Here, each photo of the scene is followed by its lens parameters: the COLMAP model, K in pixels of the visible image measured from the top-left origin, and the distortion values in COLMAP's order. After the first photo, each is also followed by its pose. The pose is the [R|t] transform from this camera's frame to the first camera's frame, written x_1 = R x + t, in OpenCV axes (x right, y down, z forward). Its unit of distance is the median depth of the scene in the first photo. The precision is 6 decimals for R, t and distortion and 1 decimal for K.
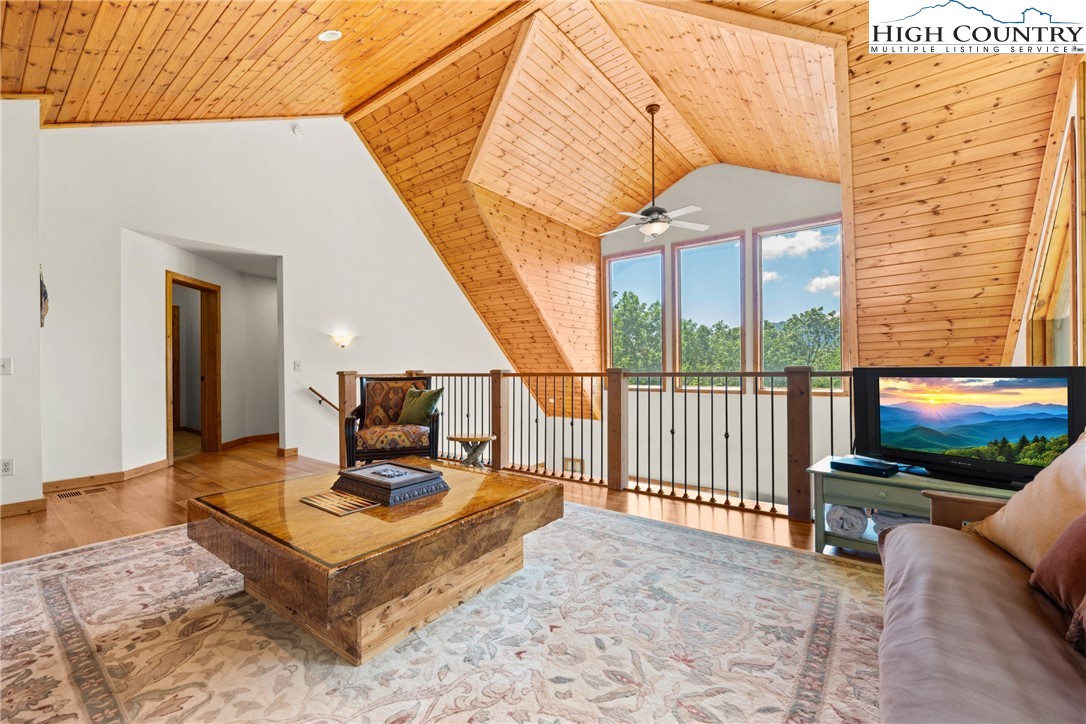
lens RADIAL K [[445.6, 0, 543.2], [0, 445.6, 365.3], [0, 0, 1]] dist [-0.002031, -0.000286]
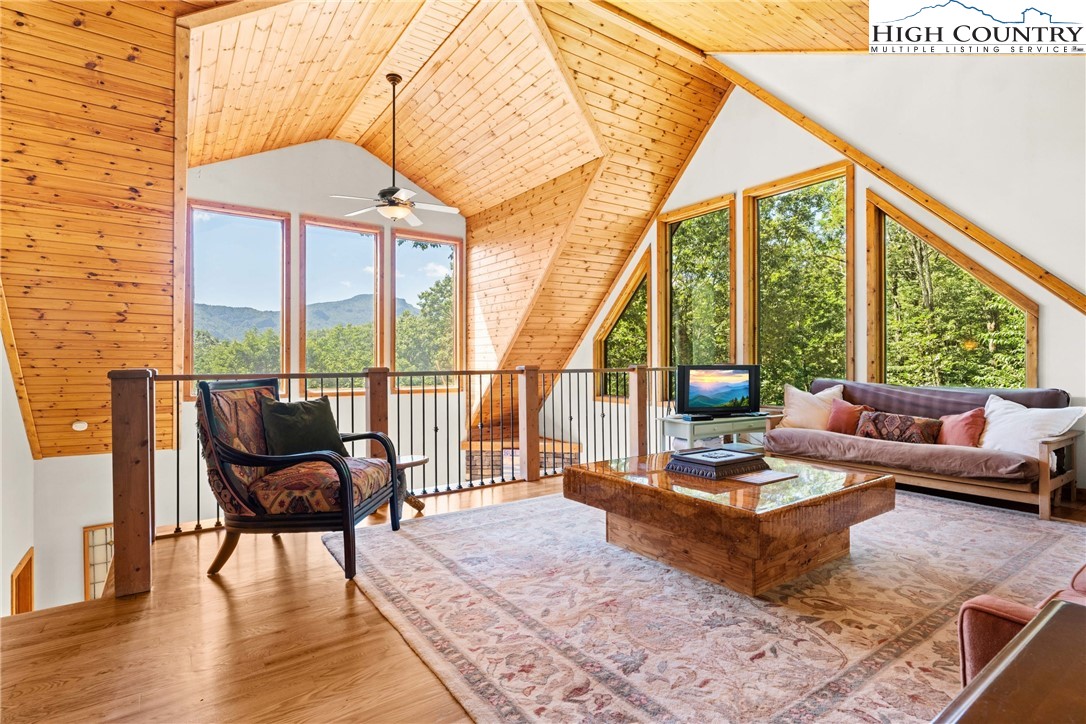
lens RADIAL K [[534.8, 0, 543.0], [0, 534.8, 362.0], [0, 0, 1]] dist [-0.000183, -0.000362]
pose [[0.299127, 0.013971, 0.954111, -1.627445], [-0.002419, 0.999901, -0.013883, 0.023645], [-0.954210, 0.001845, 0.299131, 0.936588]]
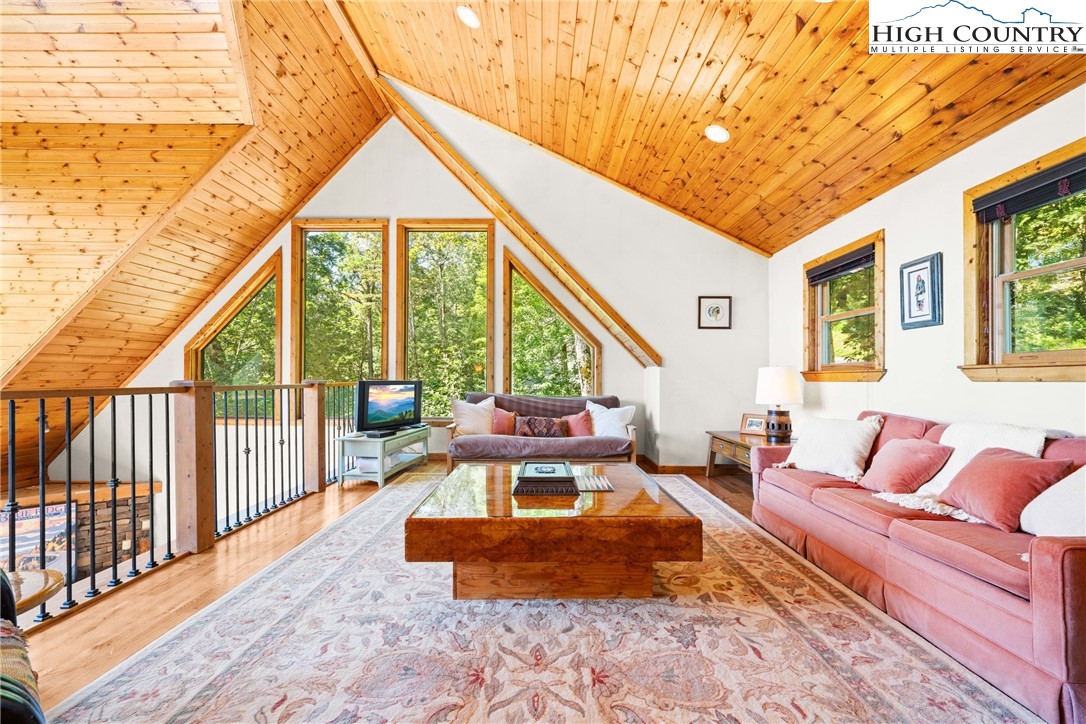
lens RADIAL K [[436.4, 0, 542.3], [0, 436.4, 376.2], [0, 0, 1]] dist [-0.001533, 0.000084]
pose [[-0.601846, 0.016798, 0.798435, -1.135385], [0.002496, 0.999813, -0.019154, 0.022133], [-0.798608, -0.009535, -0.601776, 1.548370]]
